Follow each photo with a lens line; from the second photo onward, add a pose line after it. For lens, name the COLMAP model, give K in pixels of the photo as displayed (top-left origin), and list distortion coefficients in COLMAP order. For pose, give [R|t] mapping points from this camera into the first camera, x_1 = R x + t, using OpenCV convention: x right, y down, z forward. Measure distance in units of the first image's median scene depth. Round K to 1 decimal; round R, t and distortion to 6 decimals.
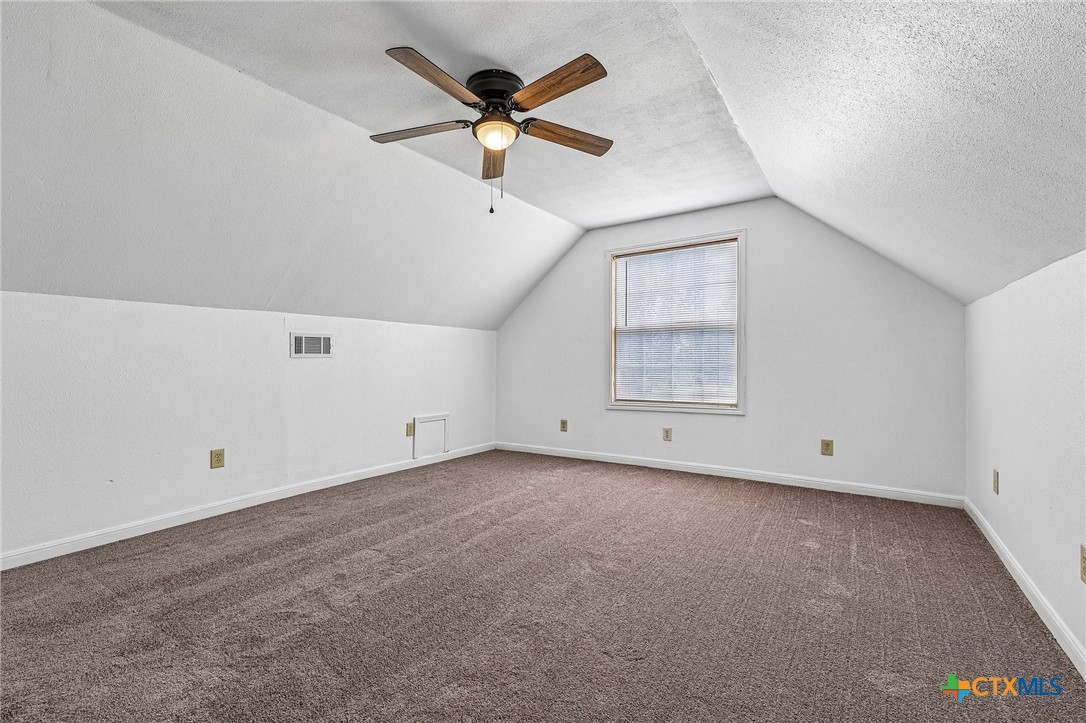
lens RADIAL K [[465.9, 0, 538.0], [0, 465.9, 370.4], [0, 0, 1]] dist [-0.019703, -0.000047]
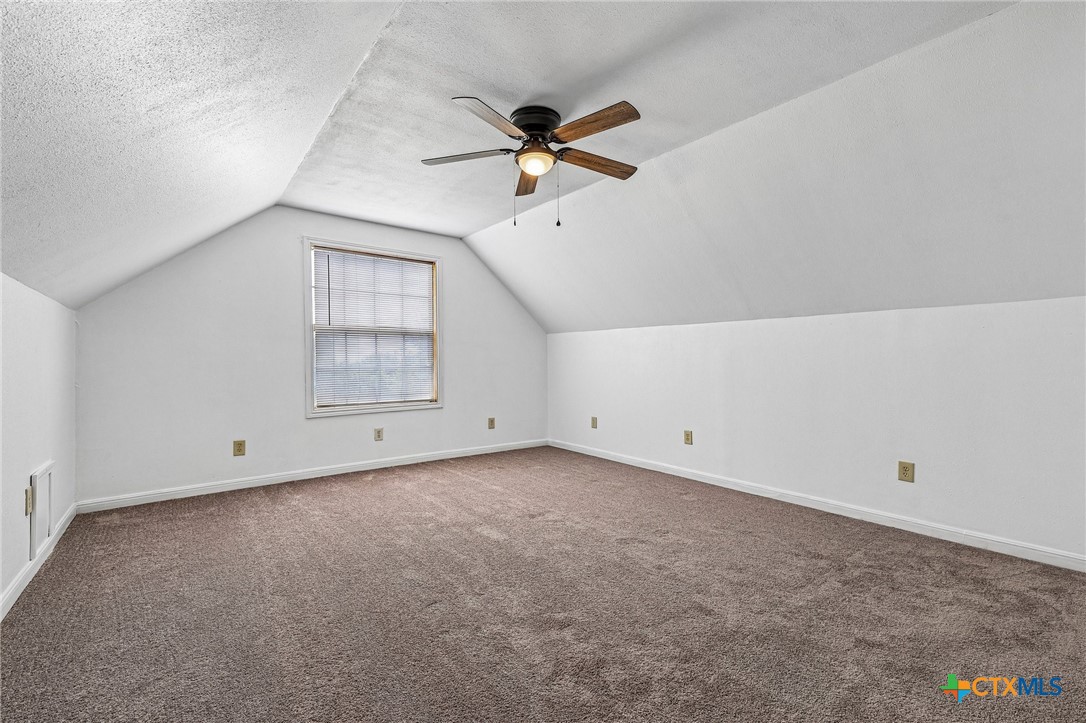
lens RADIAL K [[465.9, 0, 539.9], [0, 465.9, 356.2], [0, 0, 1]] dist [-0.019703, -0.000047]
pose [[0.281958, 0.015157, 0.959307, -0.613490], [0.014649, 0.999691, -0.020101, -0.009832], [-0.959315, 0.019721, 0.281649, 0.366843]]
